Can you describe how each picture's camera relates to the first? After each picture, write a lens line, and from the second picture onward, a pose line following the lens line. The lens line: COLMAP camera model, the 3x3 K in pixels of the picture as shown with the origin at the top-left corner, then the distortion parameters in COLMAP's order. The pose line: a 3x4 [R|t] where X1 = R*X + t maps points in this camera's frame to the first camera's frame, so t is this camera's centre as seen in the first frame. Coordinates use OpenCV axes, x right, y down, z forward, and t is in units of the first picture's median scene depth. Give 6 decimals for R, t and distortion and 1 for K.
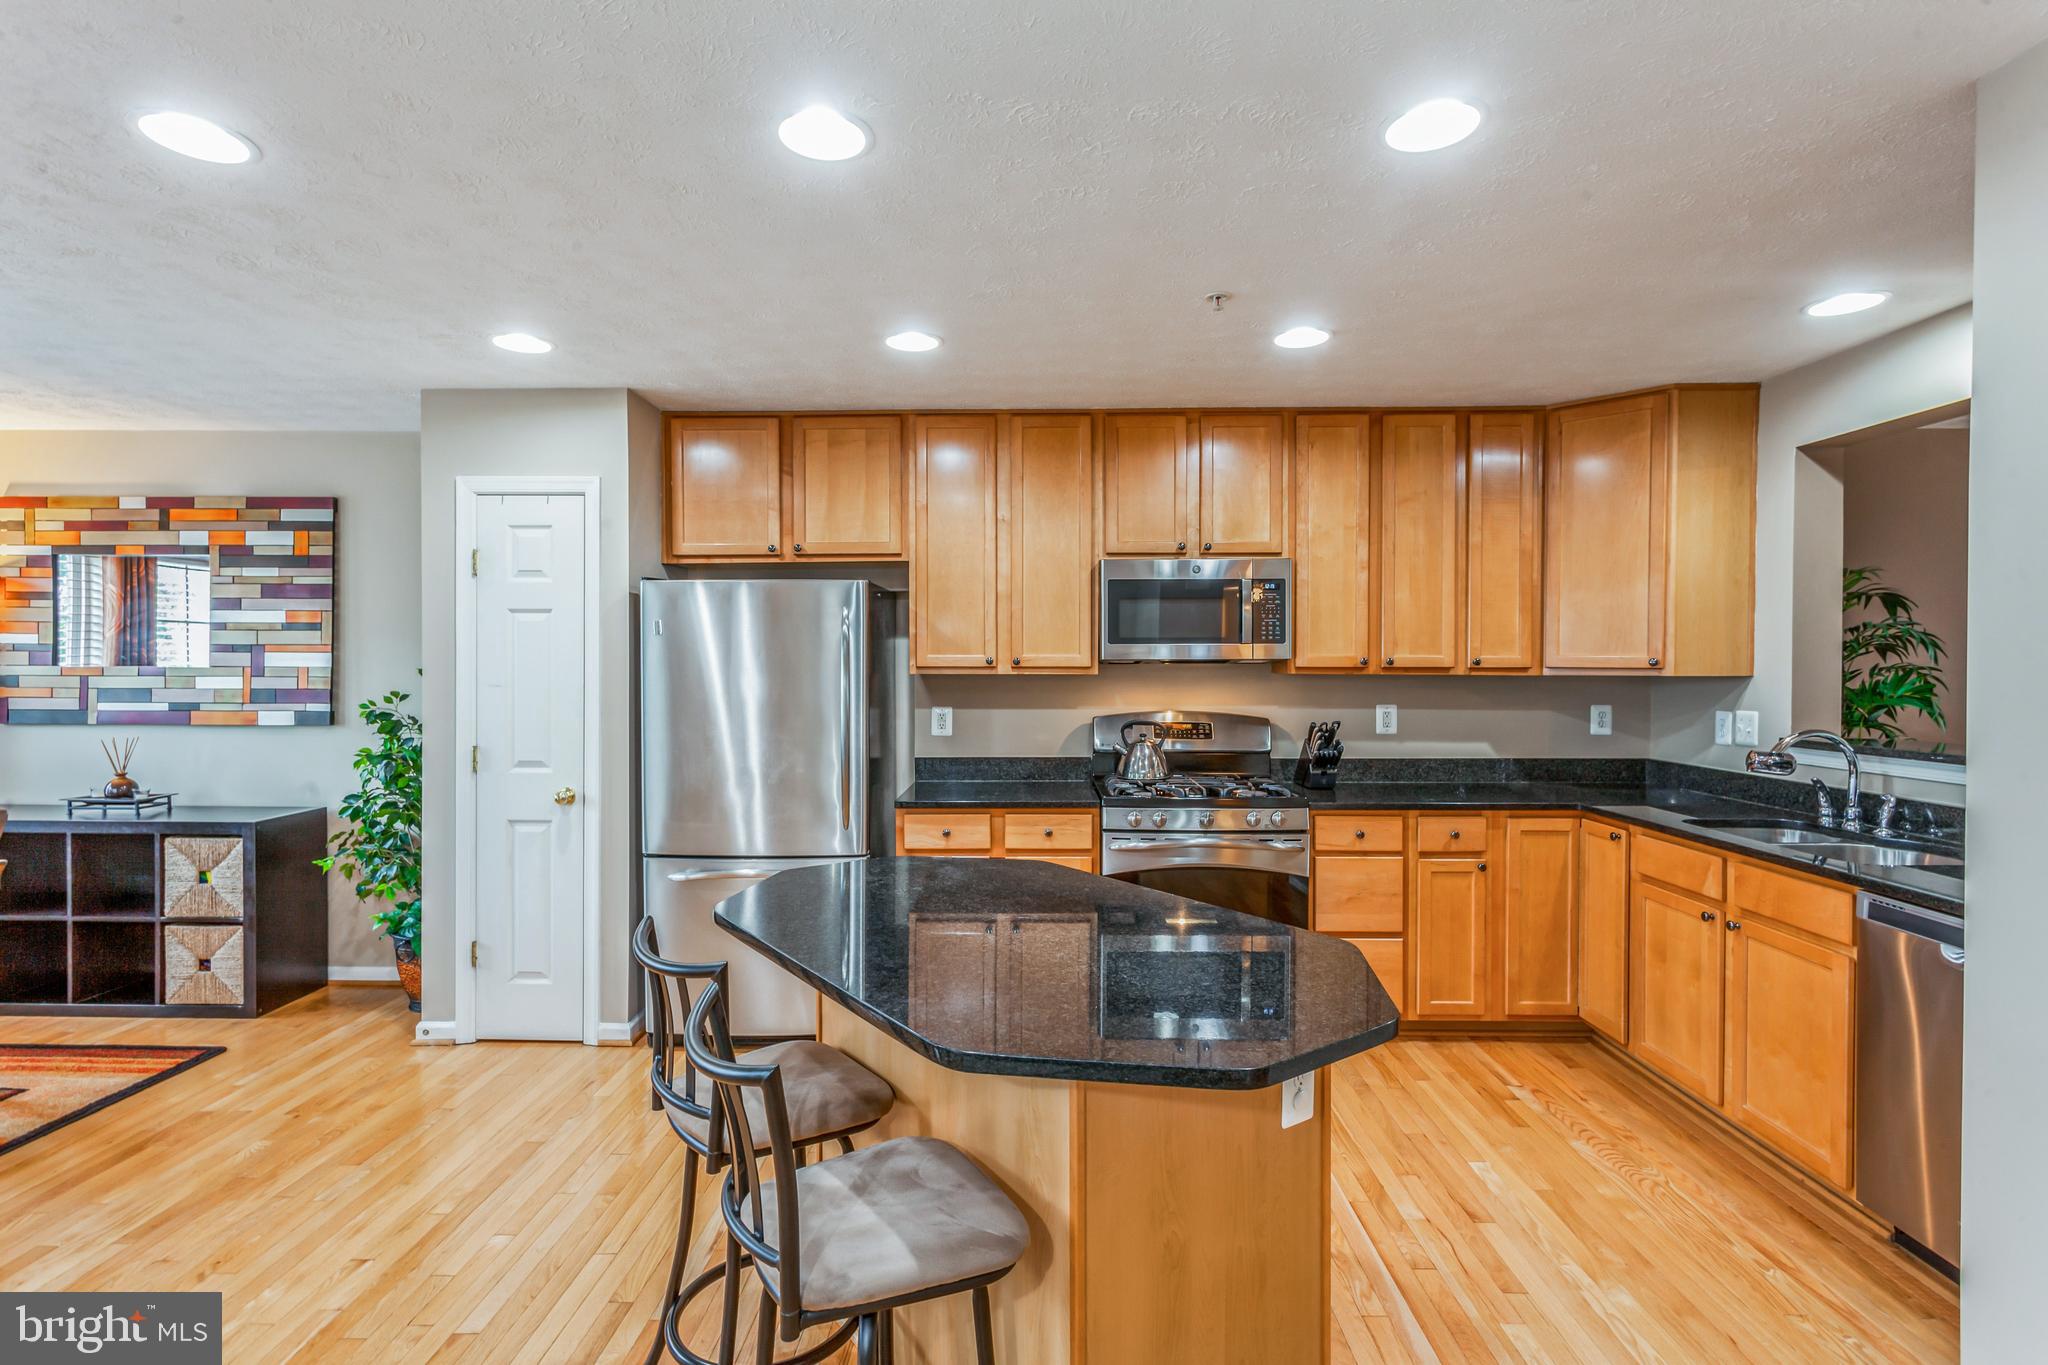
lens RADIAL K [[978.4, 0, 1021.9], [0, 978.4, 679.9], [0, 0, 1]] dist [0.002921, 0.001209]
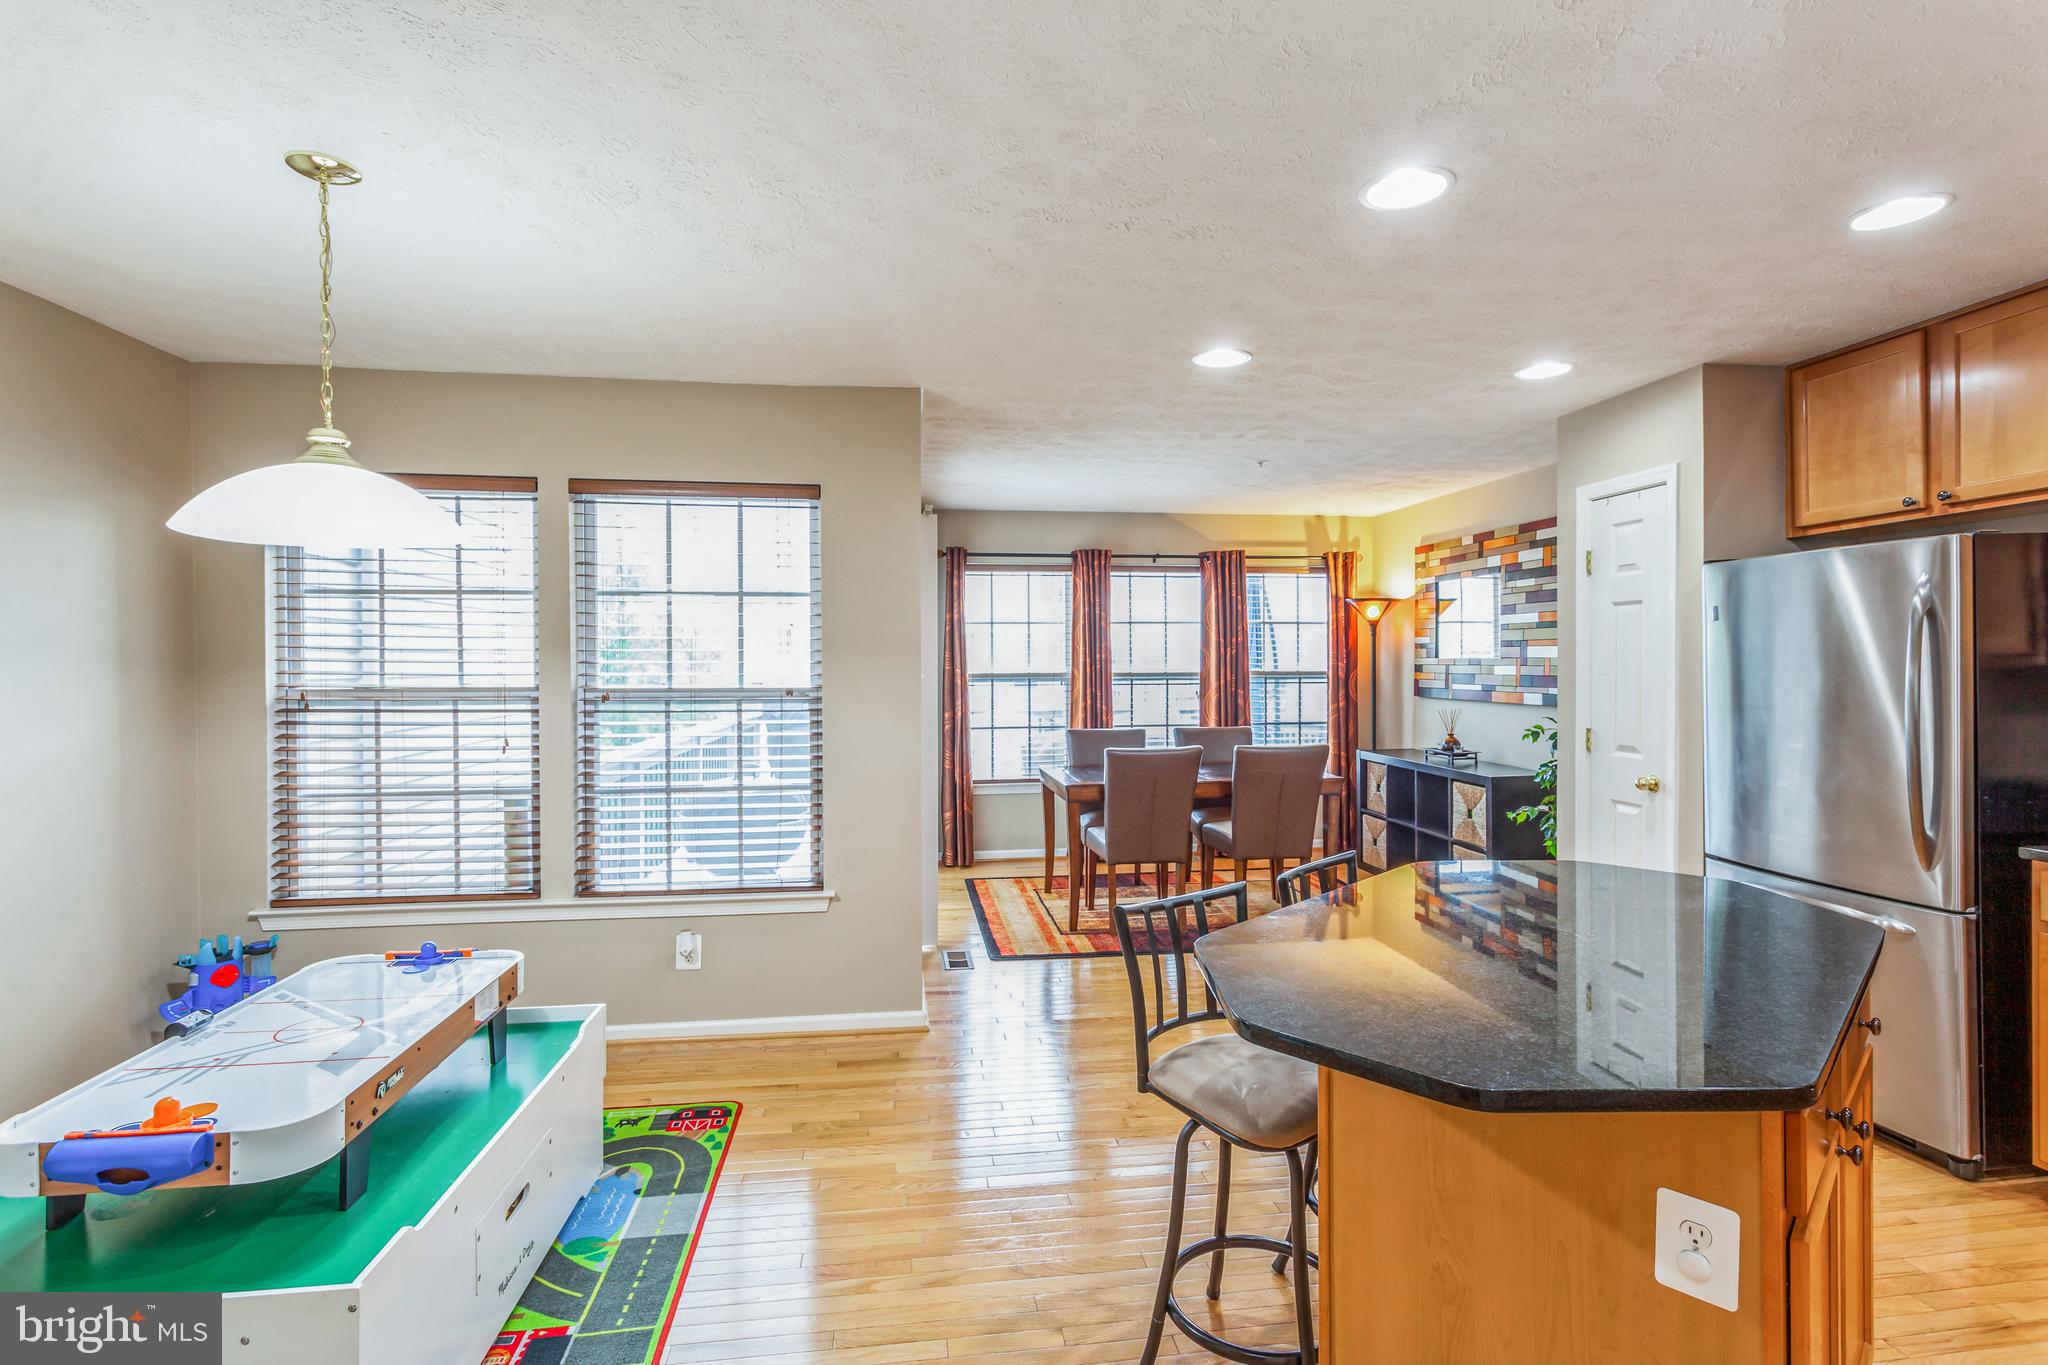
lens RADIAL K [[978.4, 0, 1027.6], [0, 978.4, 675.8], [0, 0, 1]] dist [0.002921, 0.001209]
pose [[0.154235, 0.011111, -0.987972, 0.407040], [-0.003294, 0.999937, 0.010731, -0.001726], [0.988029, 0.001599, 0.154262, 0.188159]]
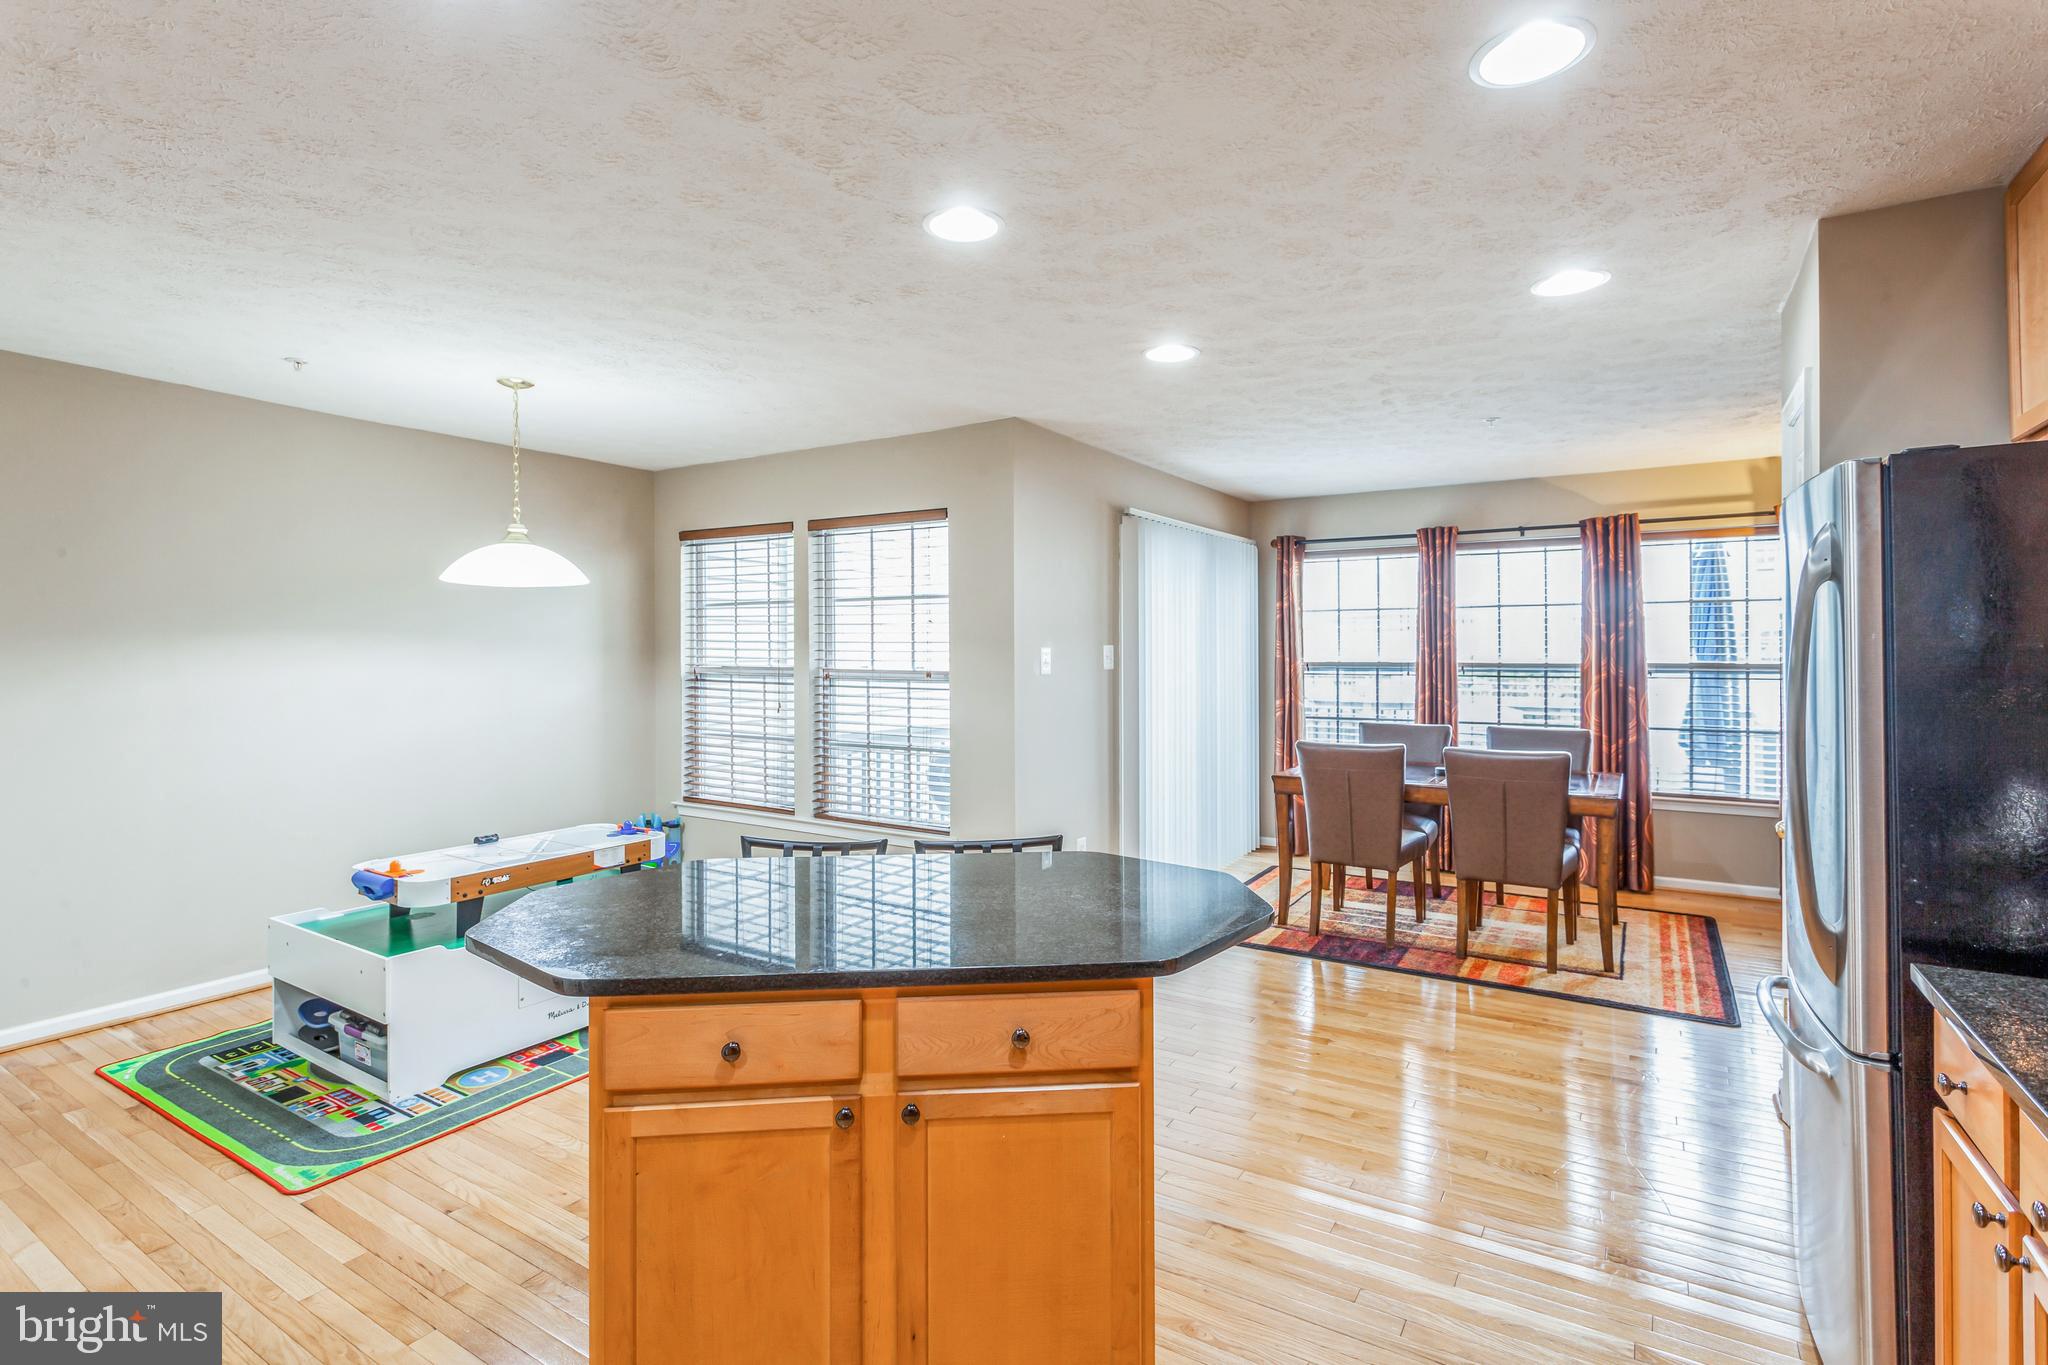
lens RADIAL K [[978.4, 0, 1042.2], [0, 978.4, 653.2], [0, 0, 1]] dist [0.002921, 0.001209]
pose [[-0.509017, 0.000901, -0.860756, 0.392773], [-0.006832, 0.999964, 0.005087, -0.007648], [0.860729, 0.008470, -0.508993, 0.823696]]
